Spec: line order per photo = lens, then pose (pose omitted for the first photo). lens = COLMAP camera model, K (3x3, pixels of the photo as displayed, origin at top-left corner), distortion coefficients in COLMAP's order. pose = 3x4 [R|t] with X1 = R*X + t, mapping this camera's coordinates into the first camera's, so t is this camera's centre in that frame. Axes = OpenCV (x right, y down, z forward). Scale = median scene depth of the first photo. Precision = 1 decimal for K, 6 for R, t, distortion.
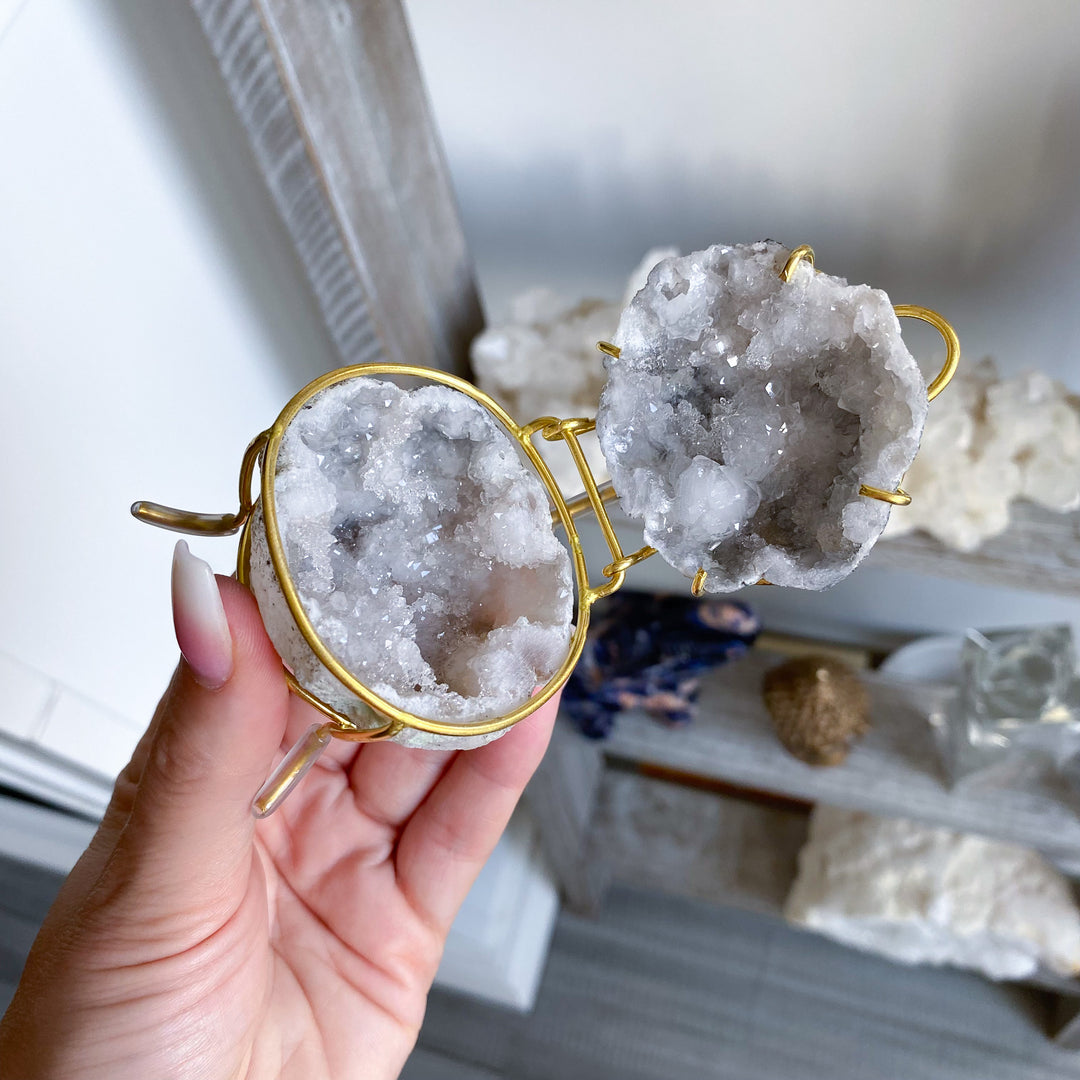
lens RADIAL K [[1112.5, 0, 538.7], [0, 1112.5, 525.8], [0, 0, 1]] dist [0.110822, -0.465950]
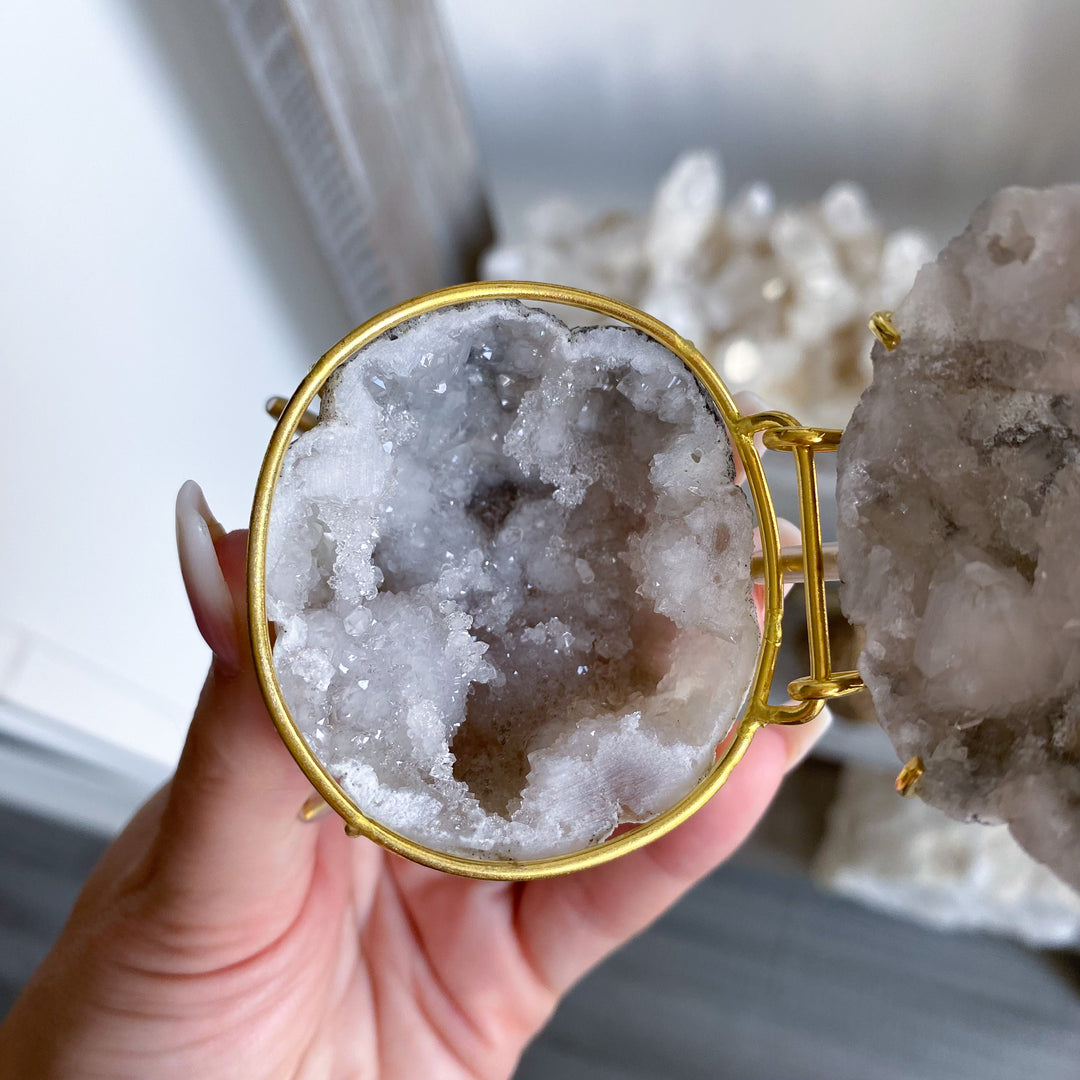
lens RADIAL K [[1112.5, 0, 538.7], [0, 1112.5, 525.8], [0, 0, 1]] dist [0.110822, -0.465950]
pose [[0.834614, 0.283456, -0.472305, 0.213039], [-0.196418, 0.954217, 0.225586, -0.157782], [0.514625, -0.095508, 0.852079, 0.423118]]
